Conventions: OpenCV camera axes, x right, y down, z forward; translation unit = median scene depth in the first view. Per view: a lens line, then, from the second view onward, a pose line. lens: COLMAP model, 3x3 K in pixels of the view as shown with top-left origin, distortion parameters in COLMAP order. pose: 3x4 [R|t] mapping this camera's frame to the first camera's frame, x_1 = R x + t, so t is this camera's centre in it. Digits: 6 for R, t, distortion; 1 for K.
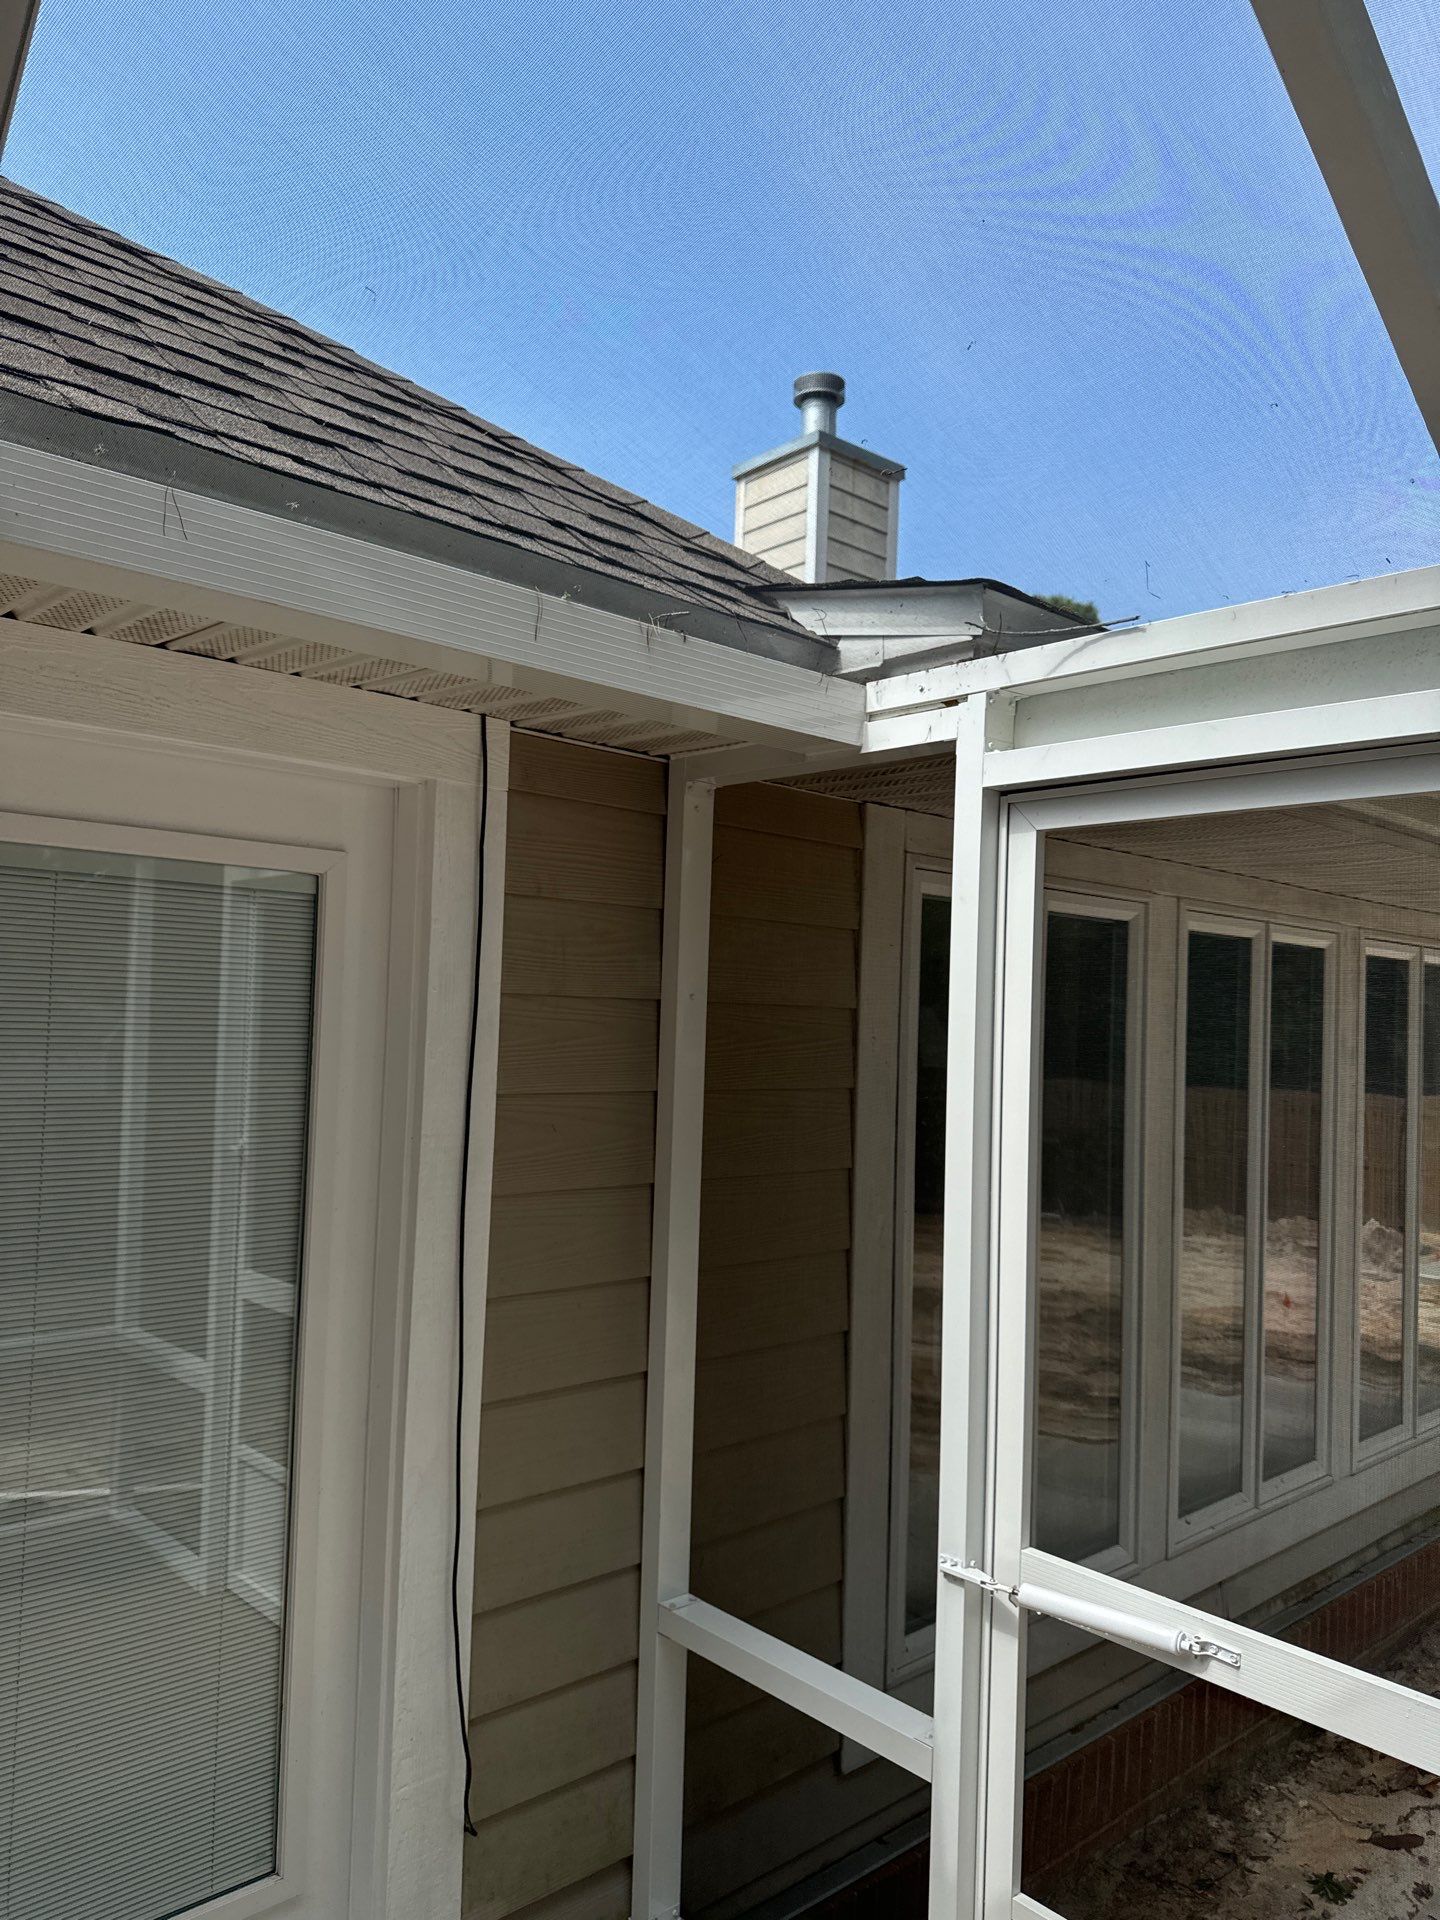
lens RADIAL K [[1389.5, 0, 720.0], [0, 1389.5, 960.0], [0, 0, 1]] dist [0.070967, -0.070606]
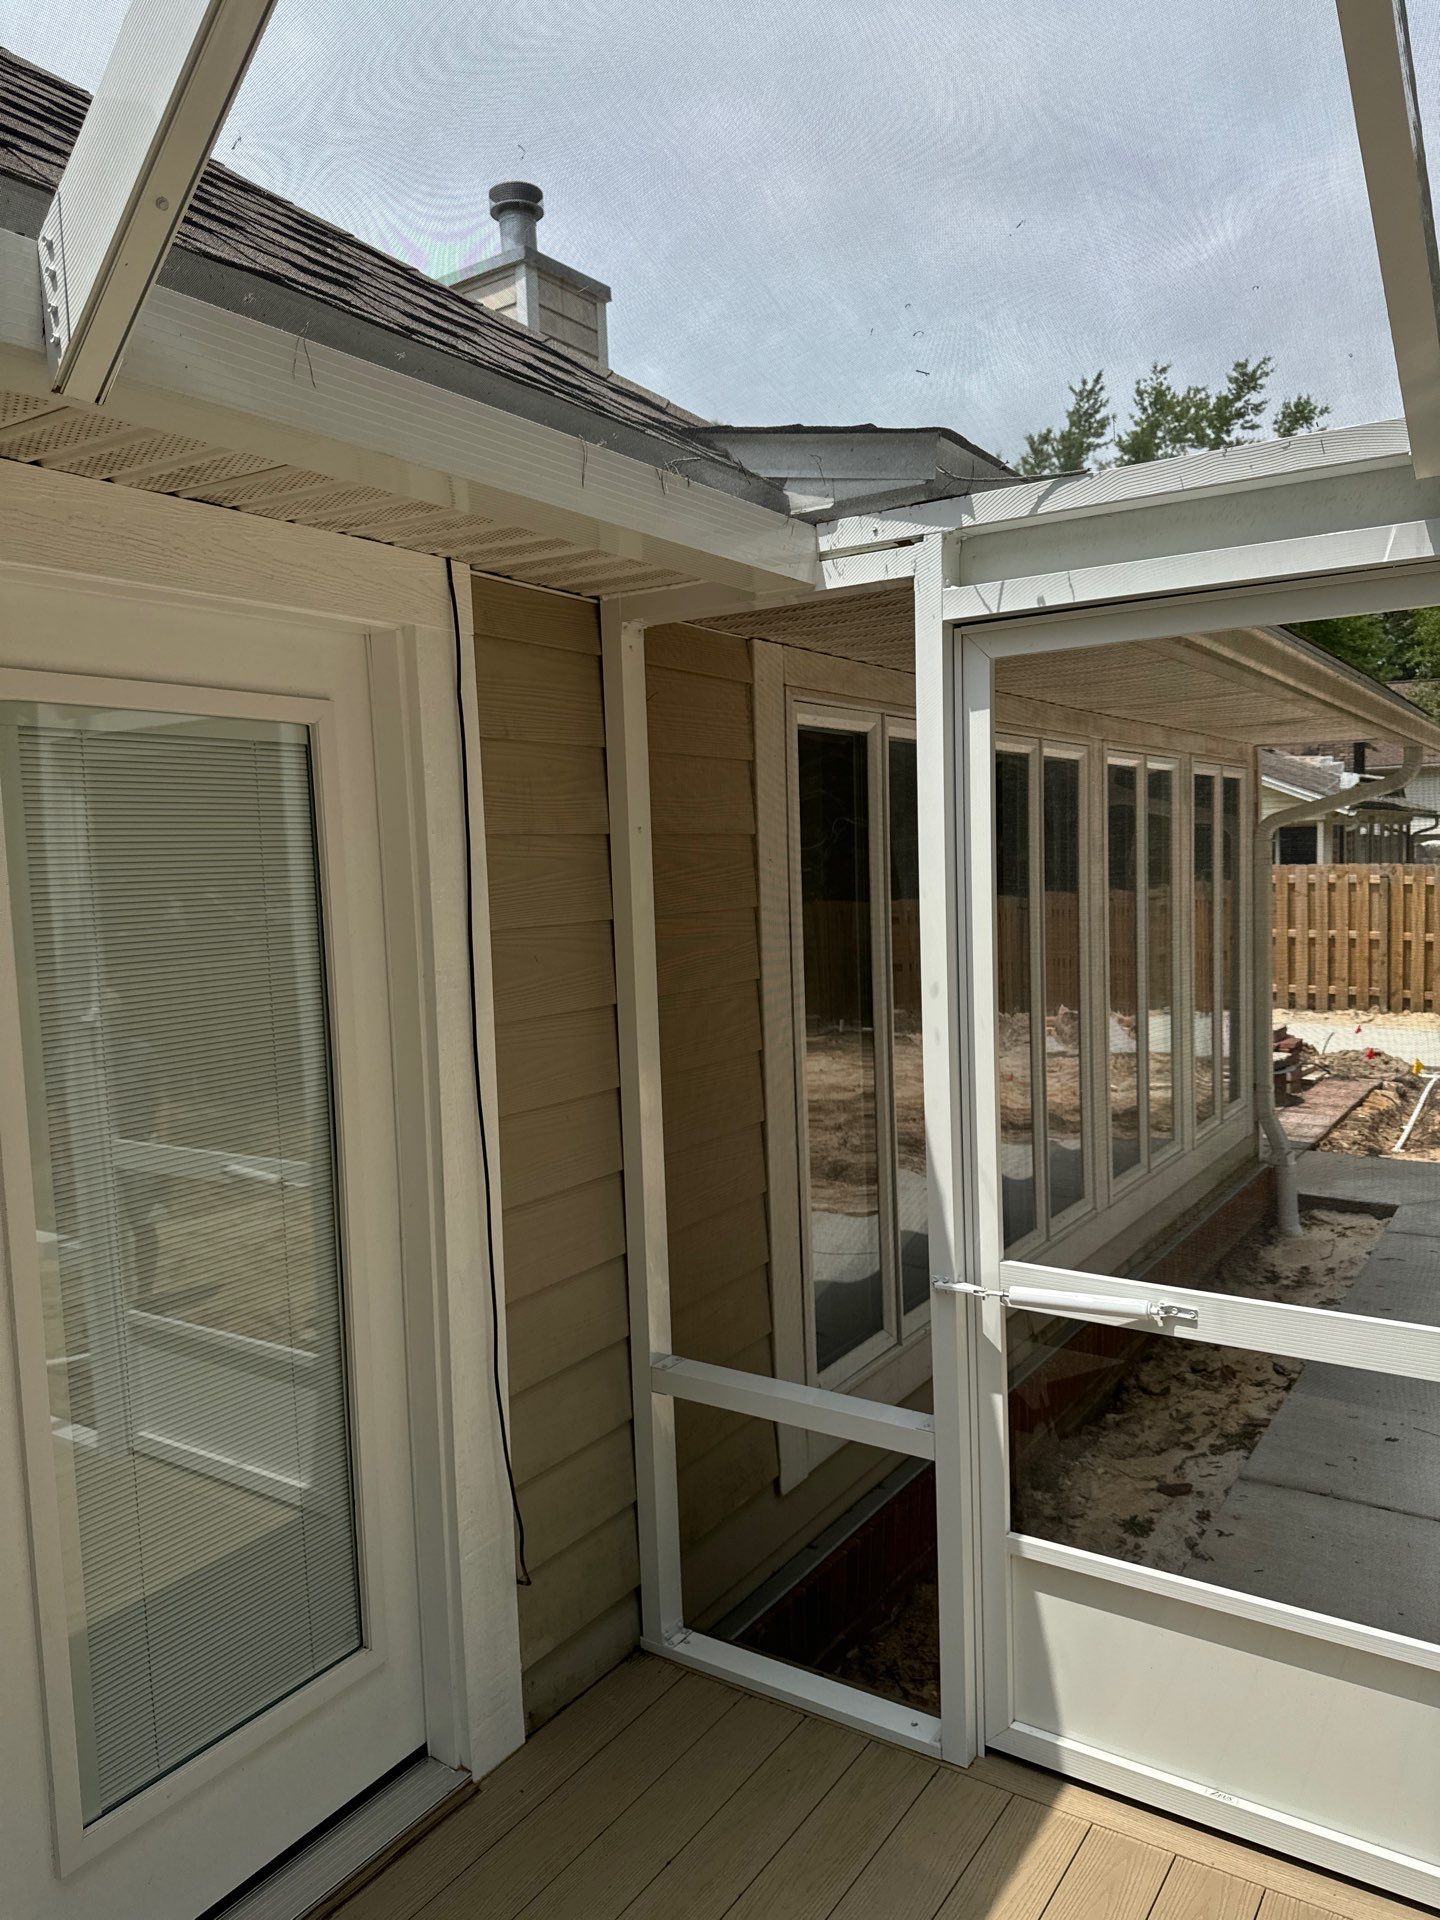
lens RADIAL K [[1389.5, 0, 720.0], [0, 1389.5, 960.0], [0, 0, 1]] dist [0.070967, -0.070606]
pose [[0.968884, -0.080758, 0.233970, -0.231765], [0.053788, 0.991382, 0.119451, 0.002281], [-0.241600, -0.103149, 0.964878, -0.058778]]
